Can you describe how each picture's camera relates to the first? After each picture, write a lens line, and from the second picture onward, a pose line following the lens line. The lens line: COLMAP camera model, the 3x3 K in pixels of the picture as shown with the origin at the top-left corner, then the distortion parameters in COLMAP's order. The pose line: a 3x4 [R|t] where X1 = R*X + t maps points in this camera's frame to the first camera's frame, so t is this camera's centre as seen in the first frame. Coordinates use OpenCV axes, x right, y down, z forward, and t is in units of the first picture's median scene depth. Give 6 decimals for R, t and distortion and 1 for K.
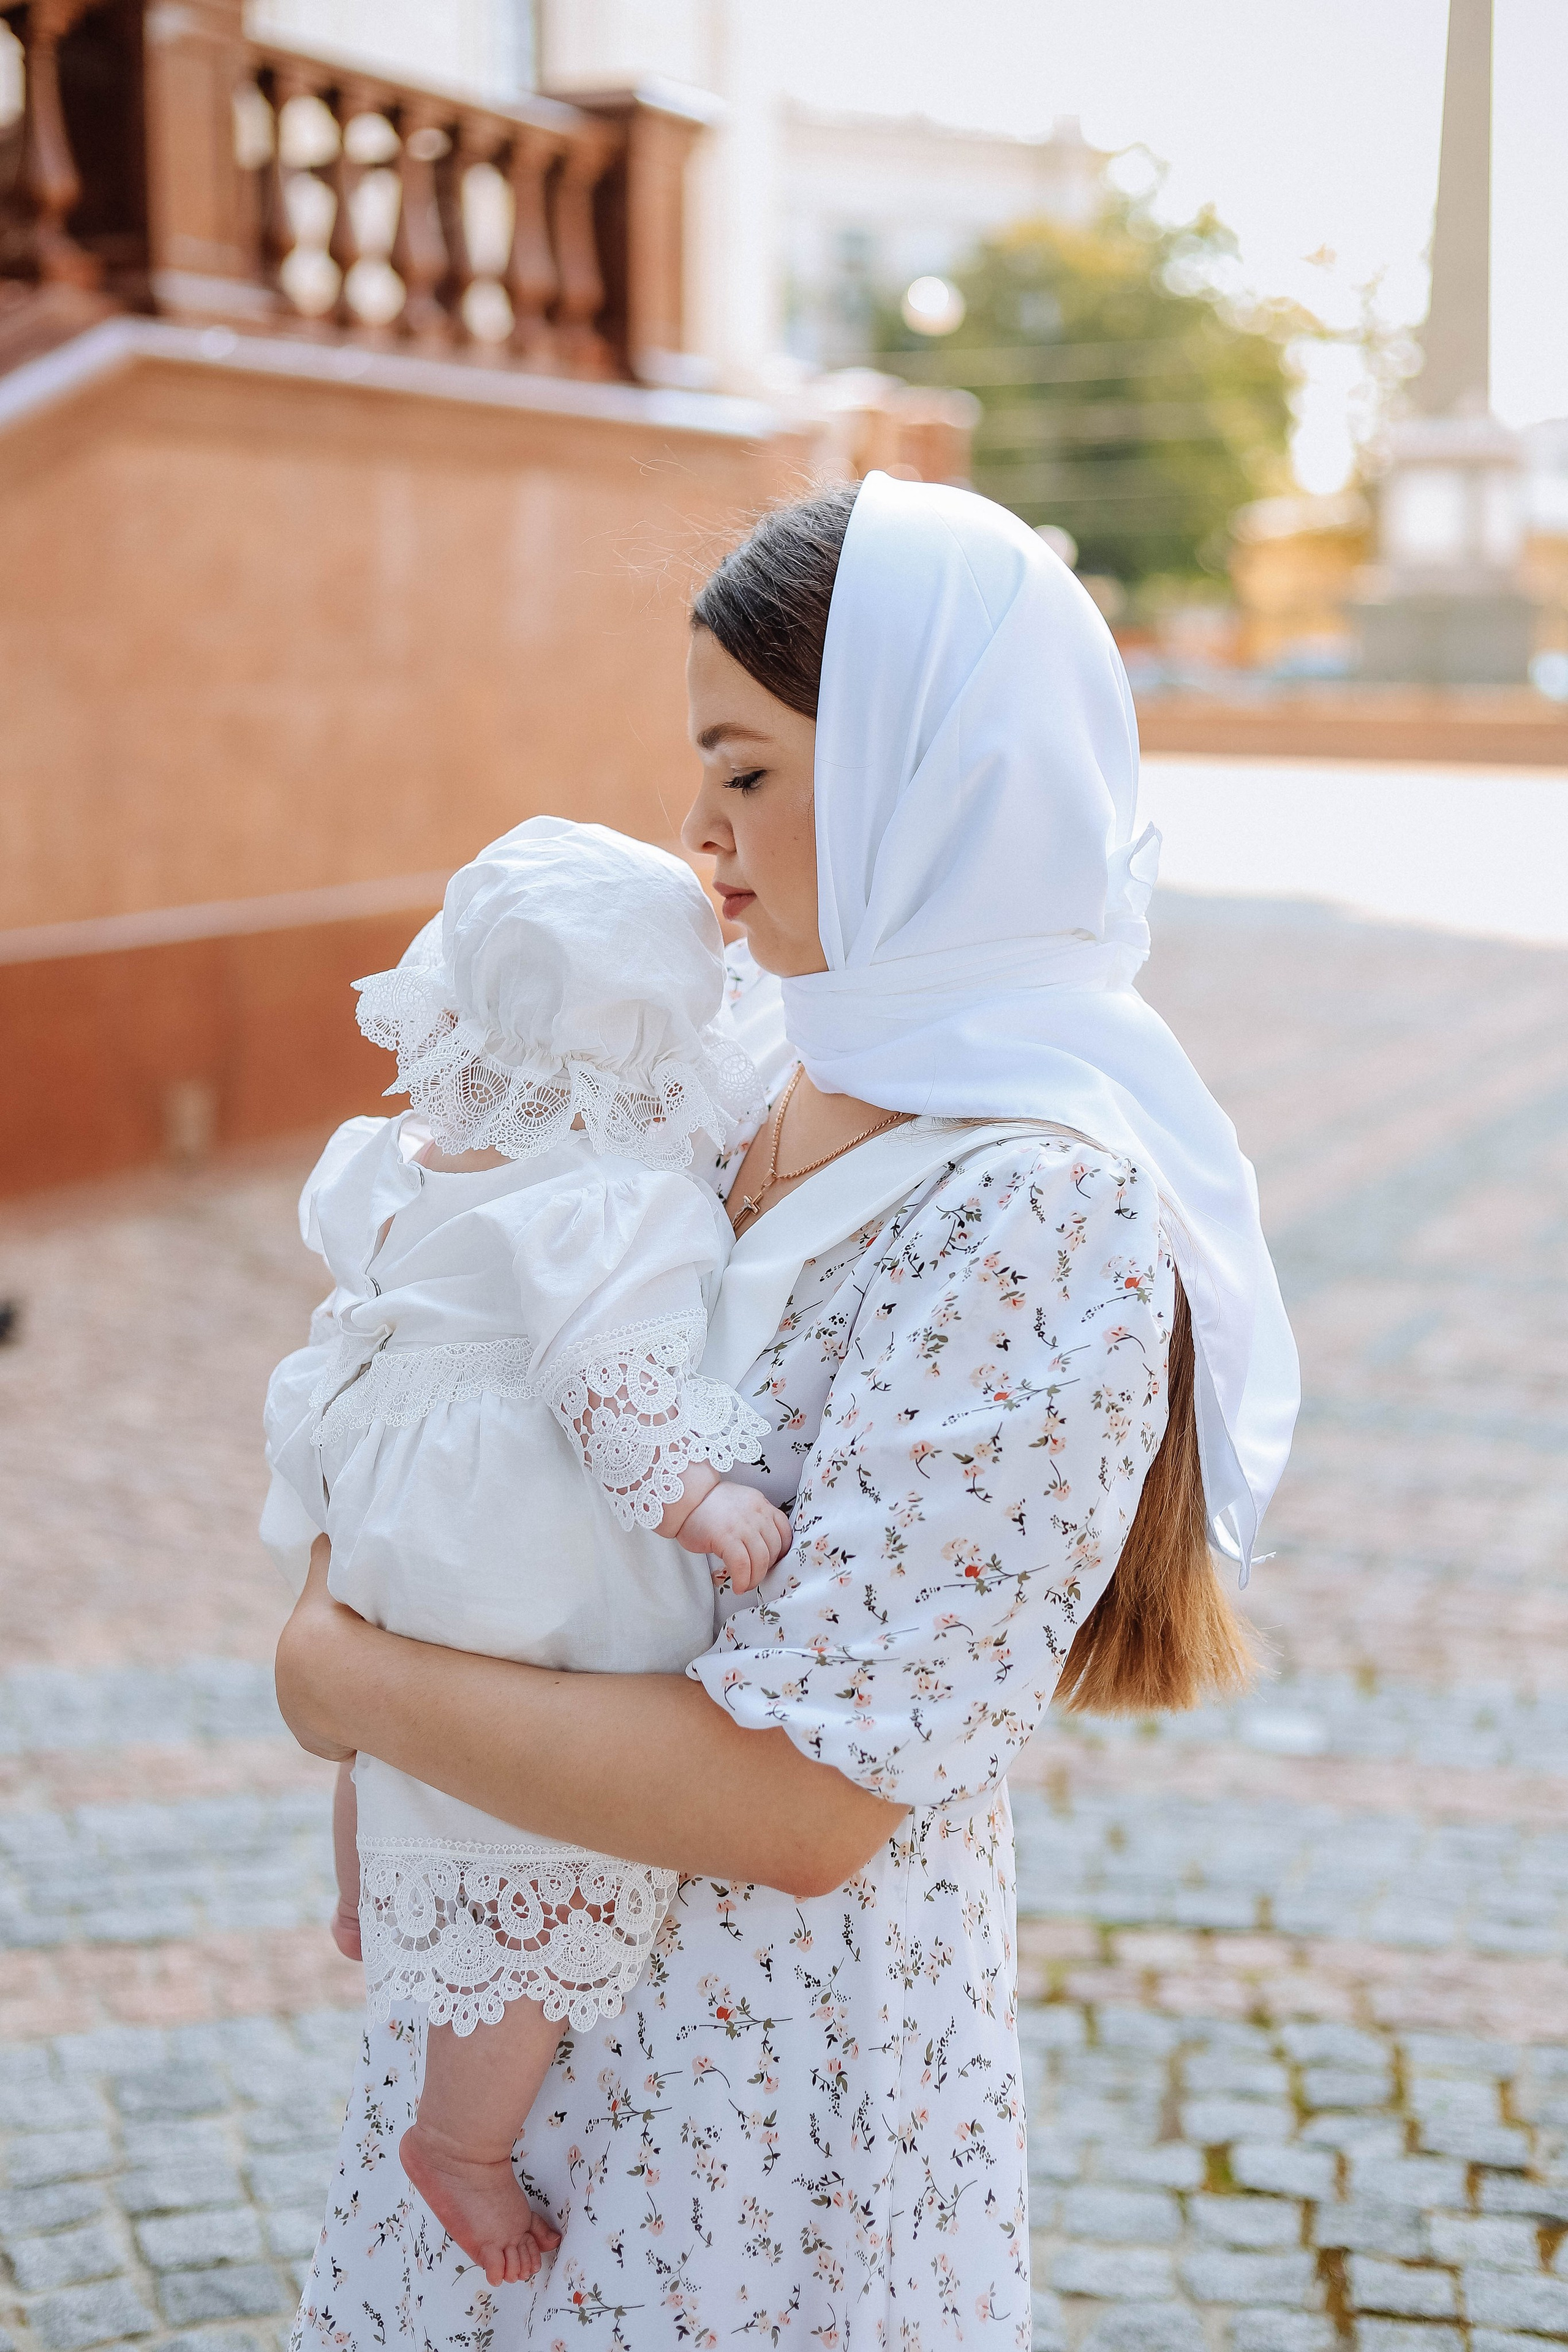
lens RADIAL K [[3301.9, 0, 798.7], [0, 3301.9, 1177.6], [0, 0, 1]] dist [0.025927, 0.090651]
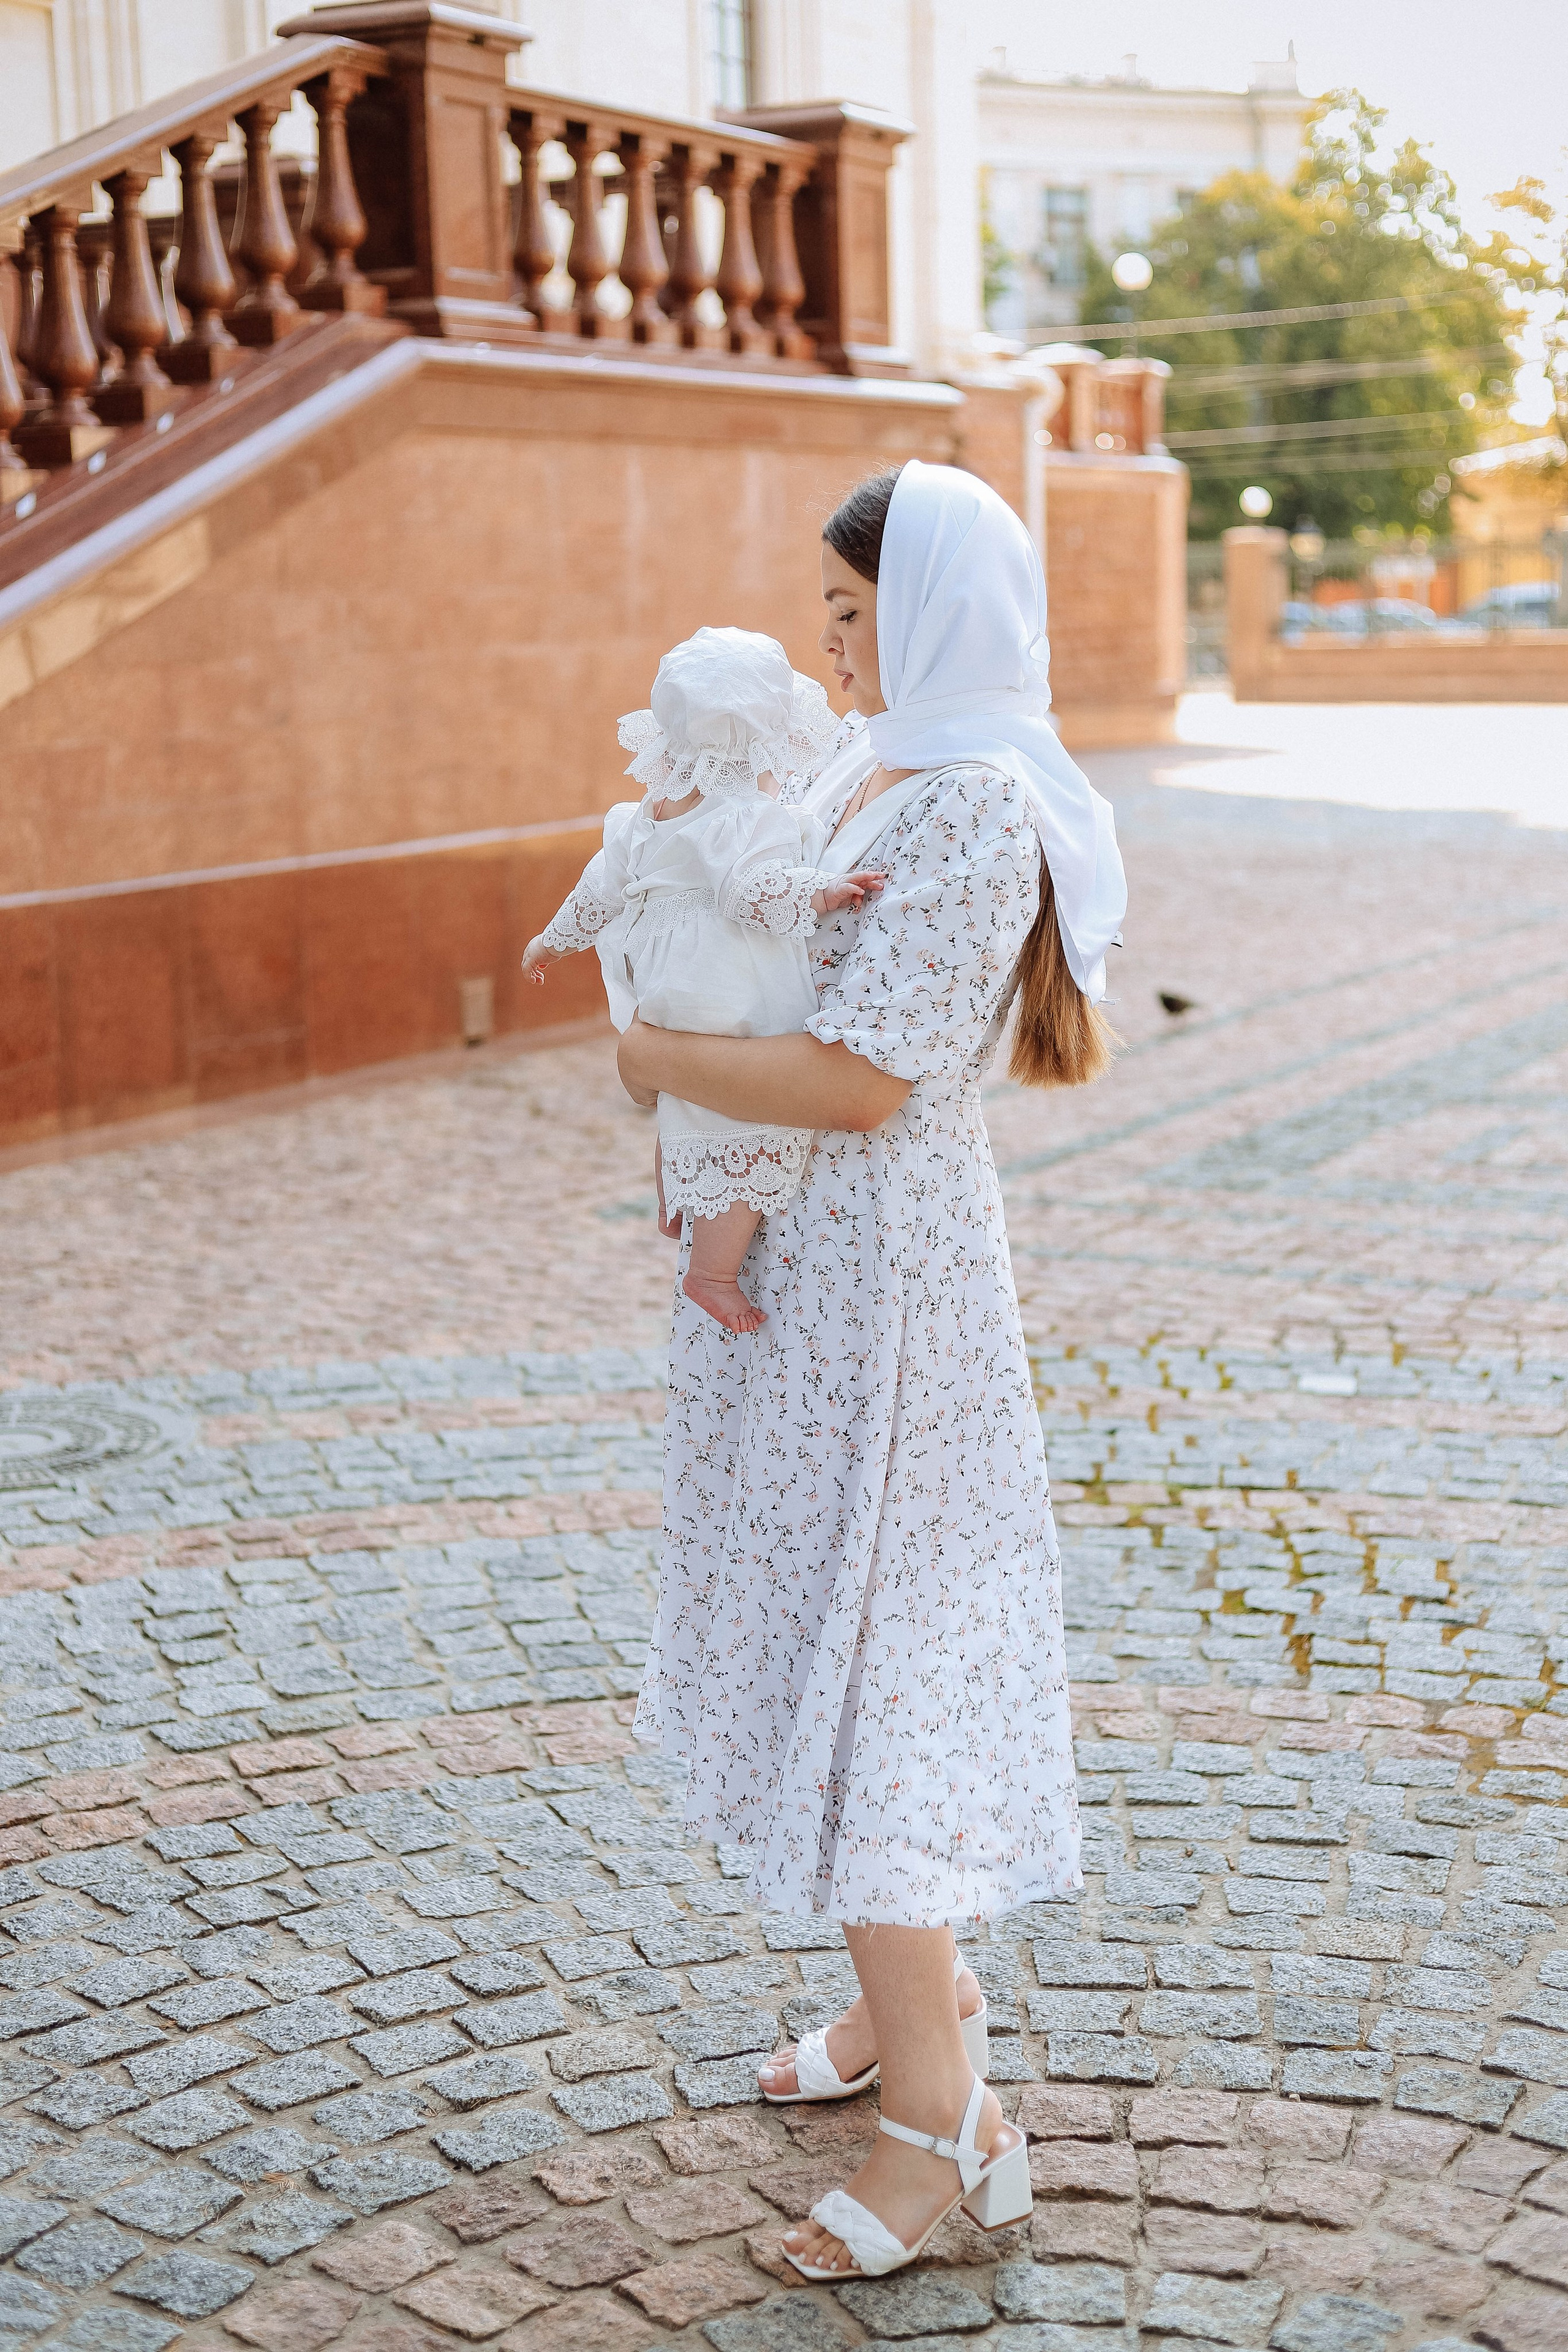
lens RADIAL K [[3383.9, 0, 797.6], [0, 3383.9, 1206.7], [0, 0, 1]] dist [0.028391, 0.016648]
pose [[0.997107, -0.020244, -0.073264, 0.017757], [0.021299, 0.999680, 0.013642, 0.037230], [0.072964, -0.015163, 0.997219, -0.191061]]
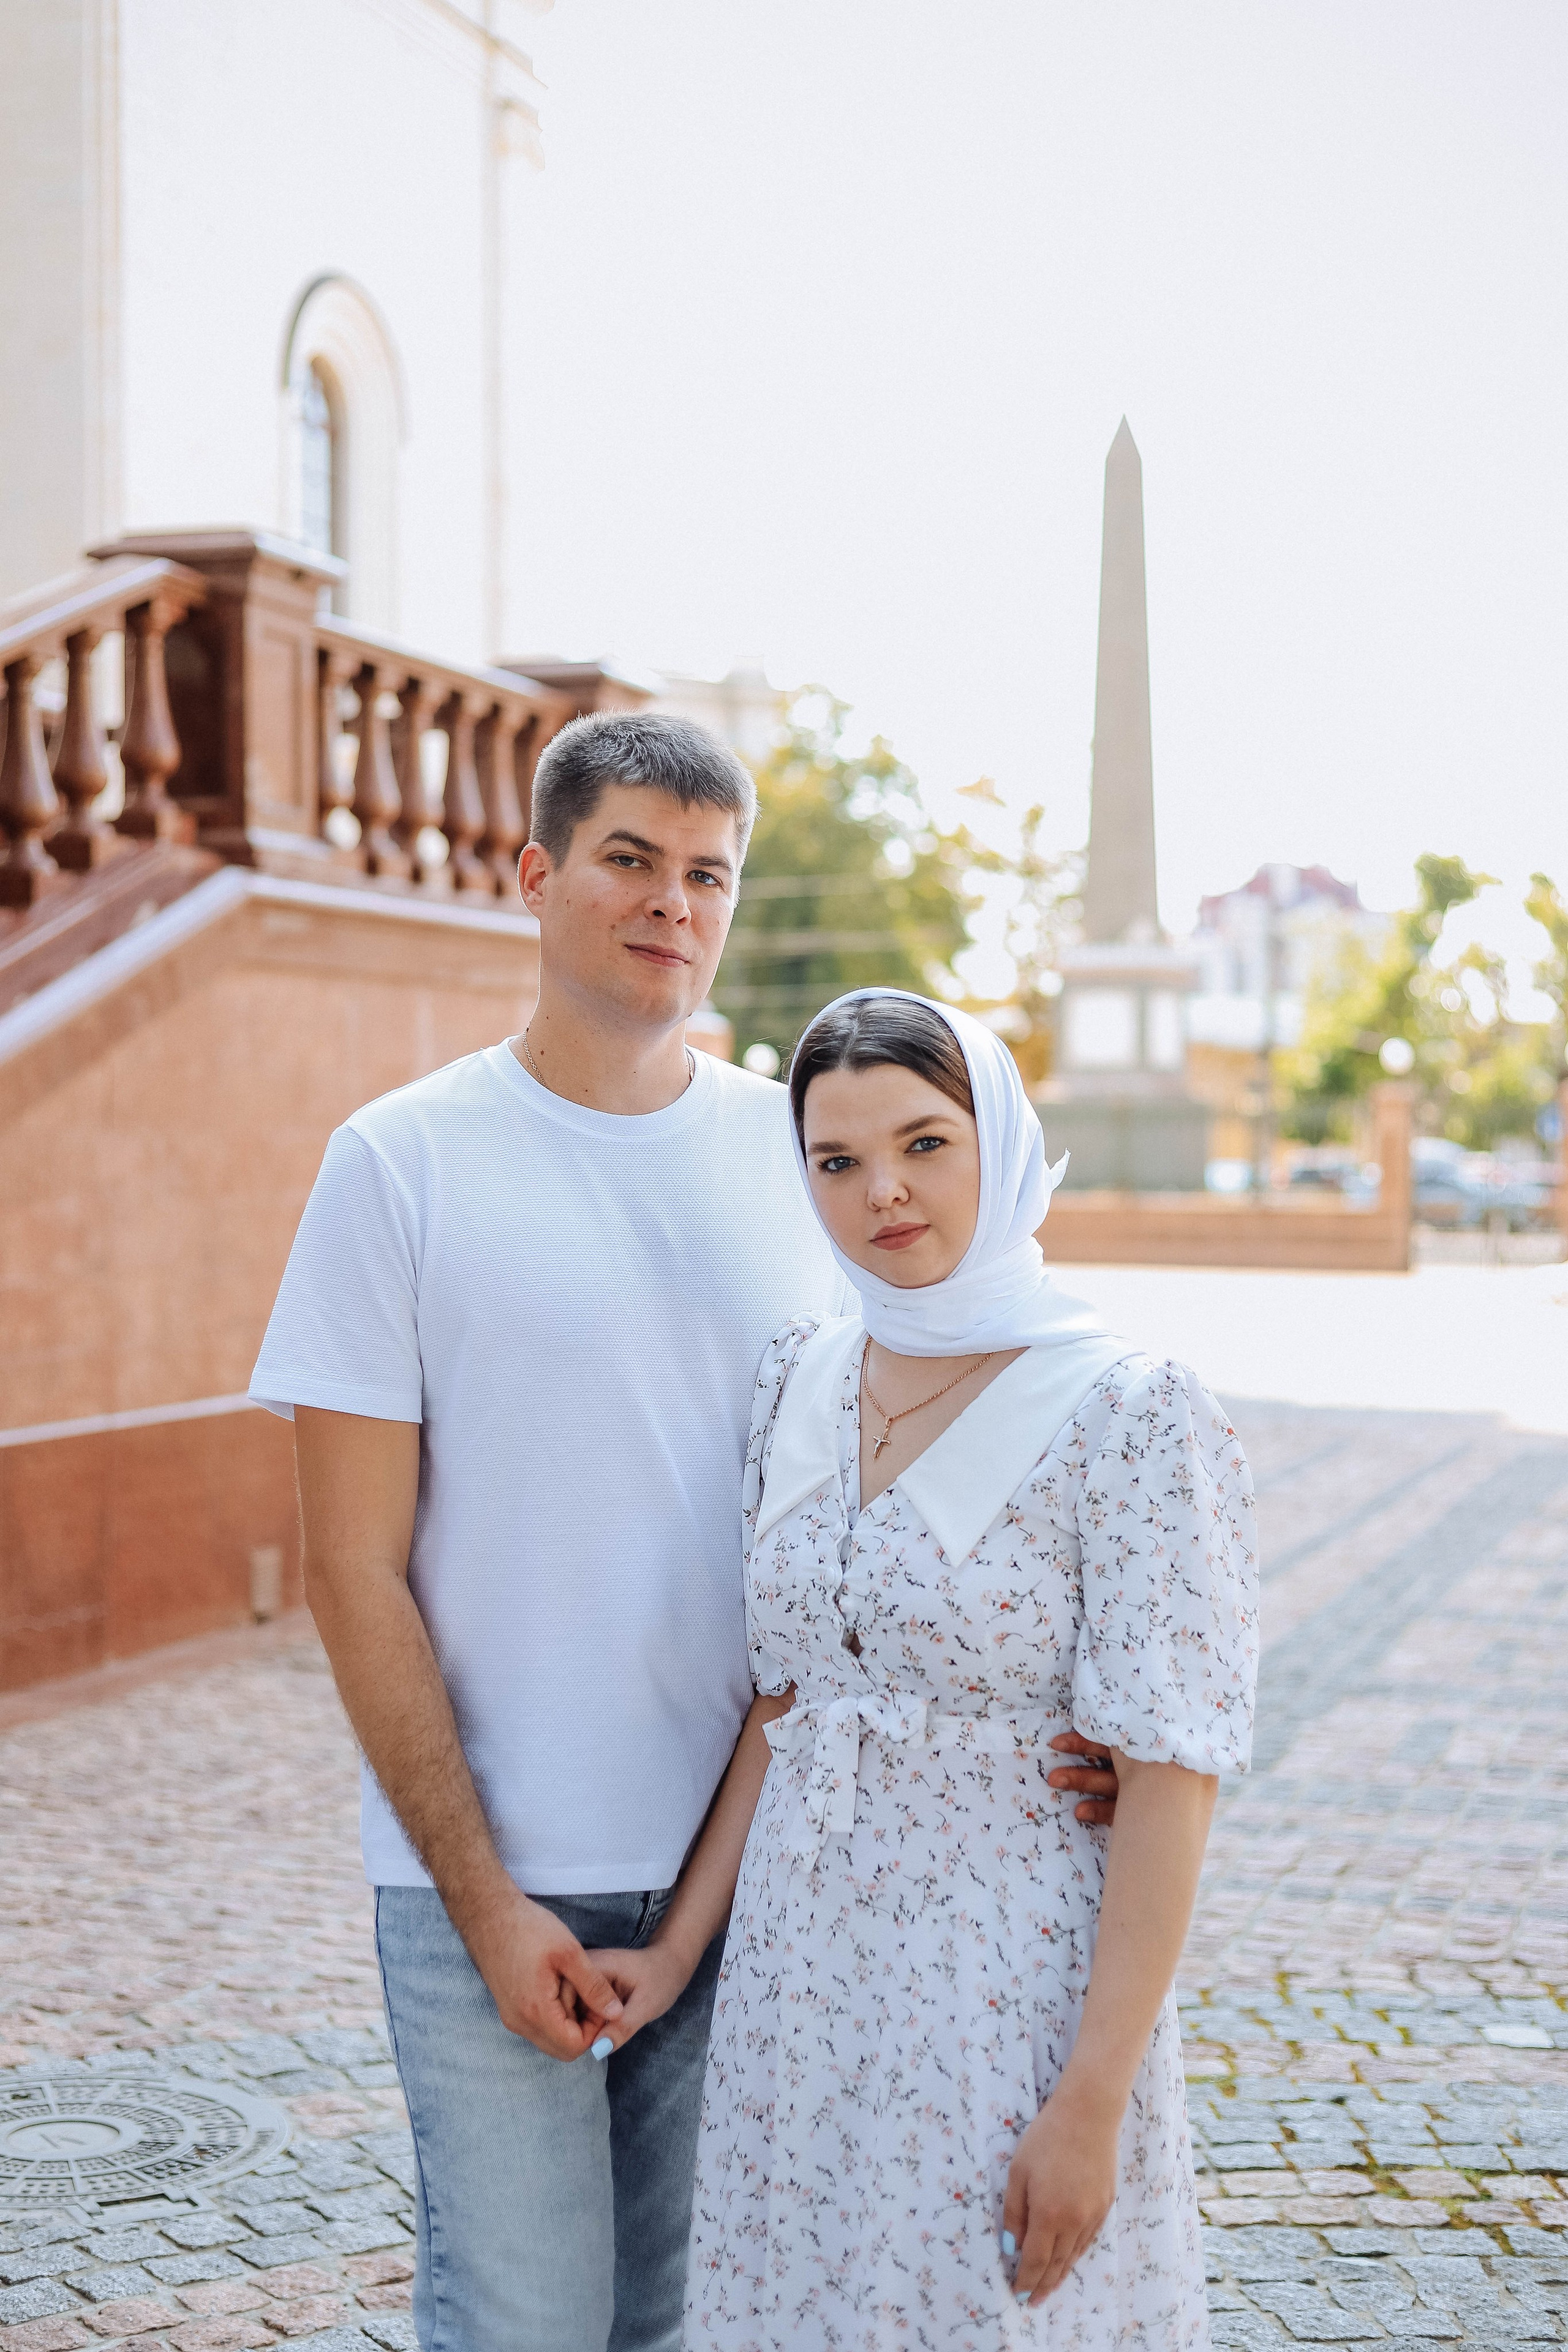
lens RADIAL K [[3357.6, 0, 705.3], [0, 3357.6, 1171.8], [0, 0, 1]] dist [0.012999, 0.056528]
pose [[0.994852, -0.004063, 0.101260, -0.136940], [0.019512, 0.988179, -0.152056, 0.019305], [-0.099445, 0.153249, 0.983171, -0.113531]]
